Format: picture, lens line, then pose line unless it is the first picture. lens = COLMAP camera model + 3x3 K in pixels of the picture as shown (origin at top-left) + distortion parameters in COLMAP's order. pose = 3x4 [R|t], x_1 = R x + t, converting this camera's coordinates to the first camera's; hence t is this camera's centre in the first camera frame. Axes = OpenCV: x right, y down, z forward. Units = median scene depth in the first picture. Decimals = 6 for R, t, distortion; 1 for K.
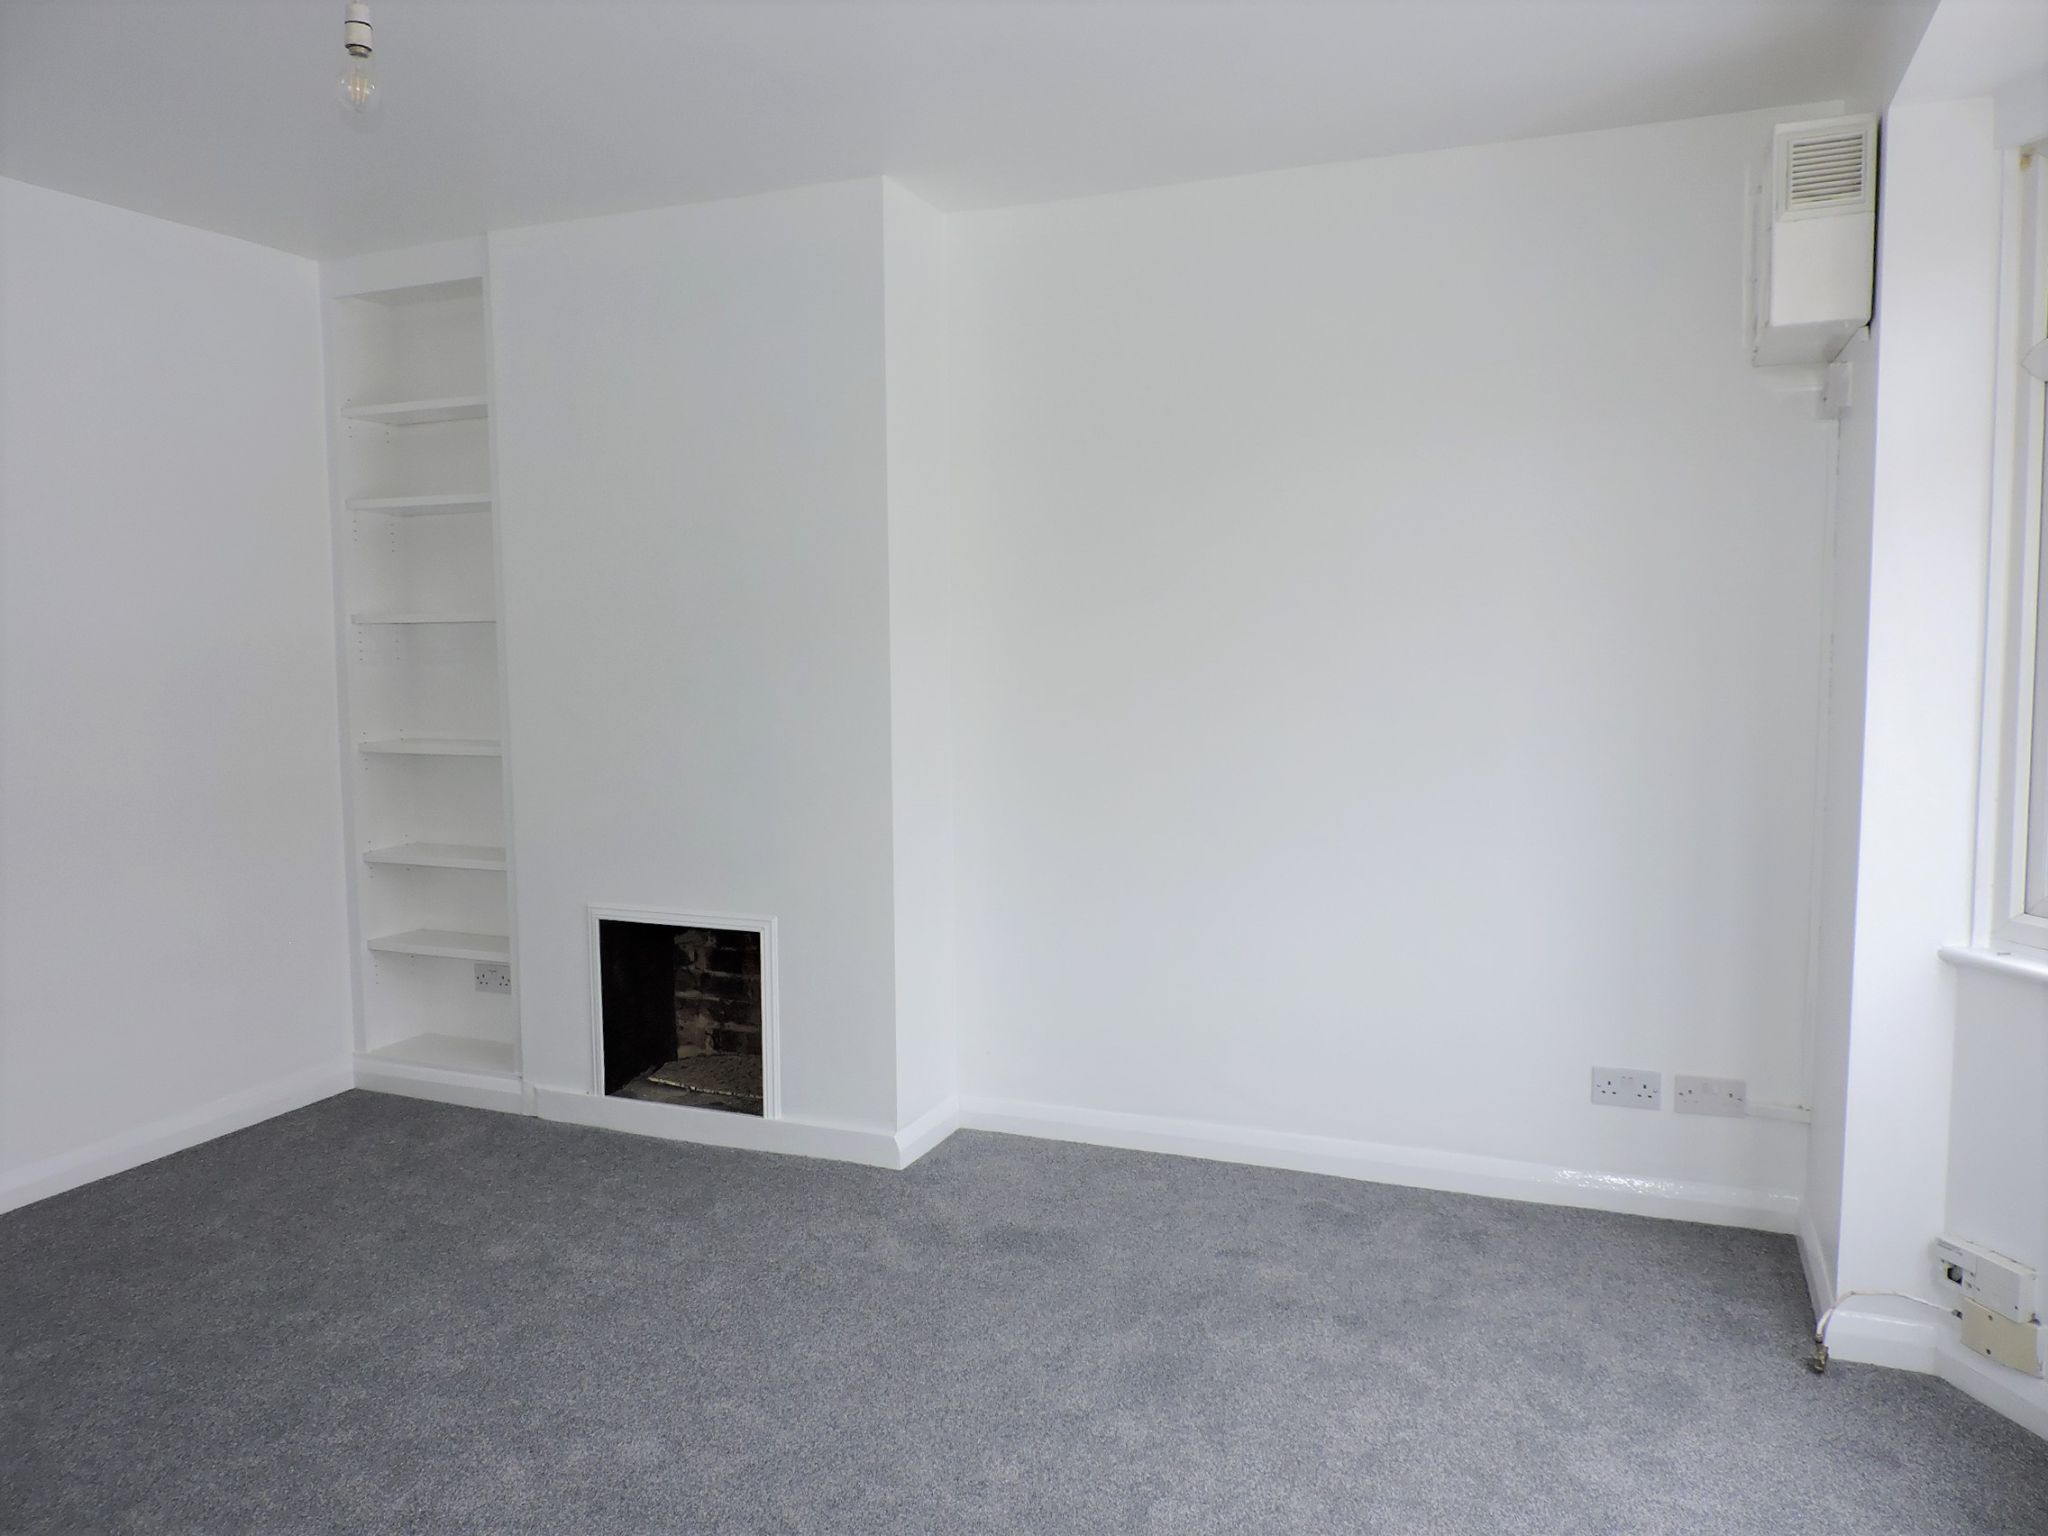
lens RADIAL K [[1473.5, 0, 1024.0], [0, 1473.5, 764.2], [0, 0, 1]] dist [0.007228, -0.002125]
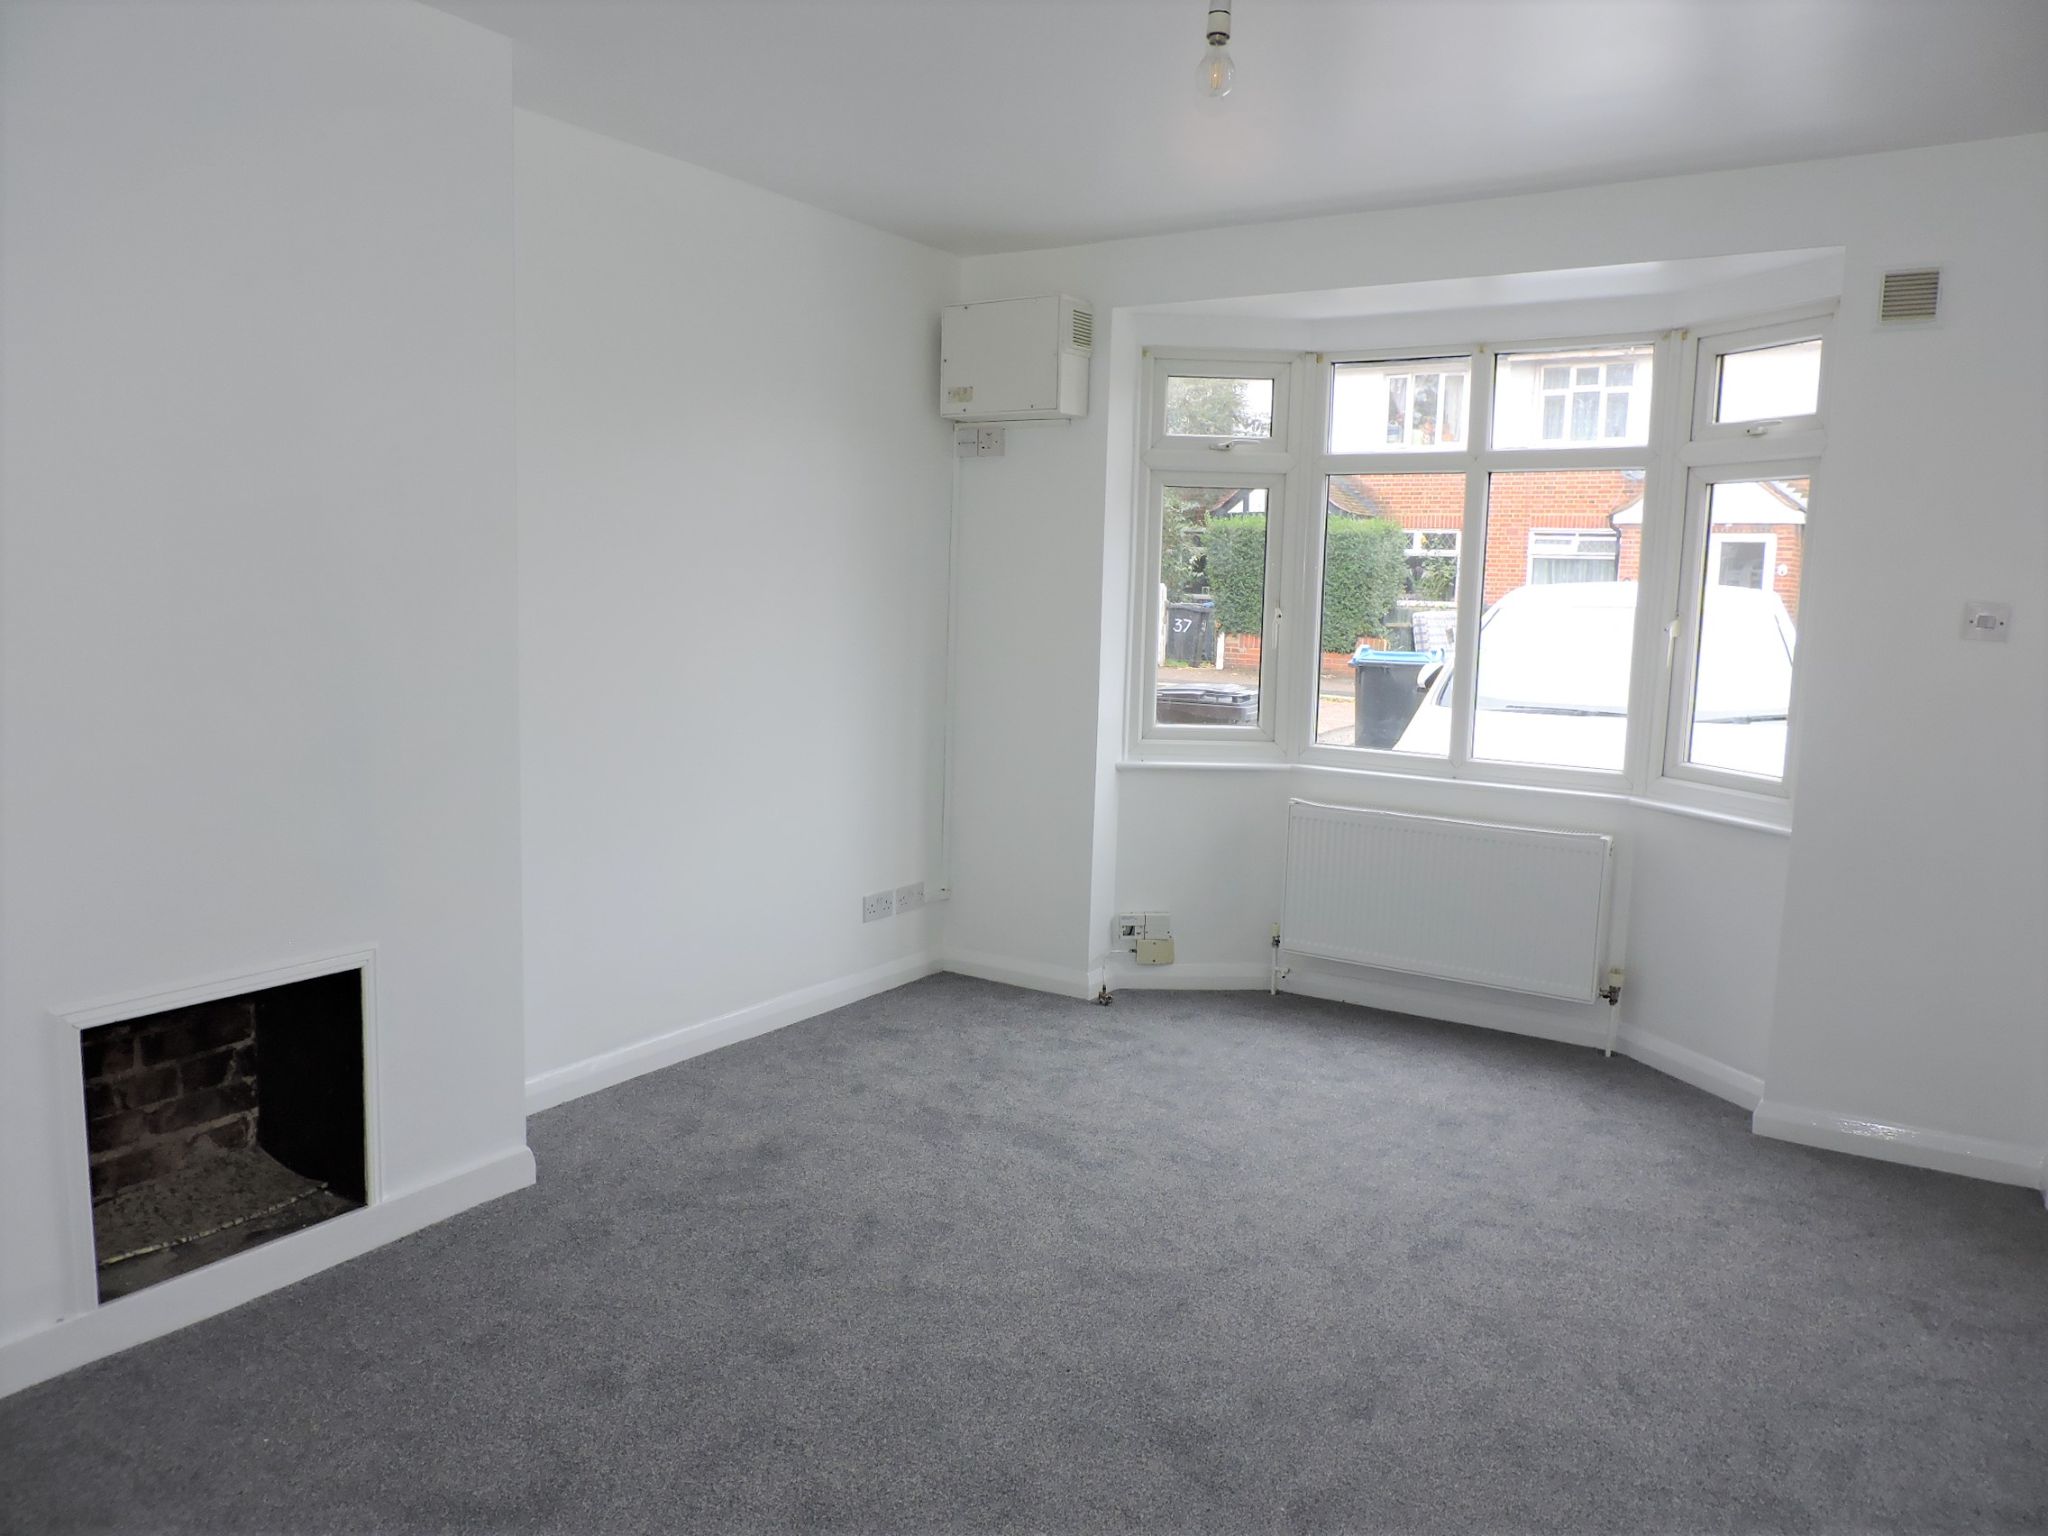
lens RADIAL K [[1473.5, 0, 1020.6], [0, 1473.5, 767.2], [0, 0, 1]] dist [0.007228, -0.002125]
pose [[0.187287, -0.108806, 0.976261, -0.963590], [0.058130, 0.993332, 0.099557, -0.050698], [-0.980584, 0.038104, 0.192363, 0.589062]]
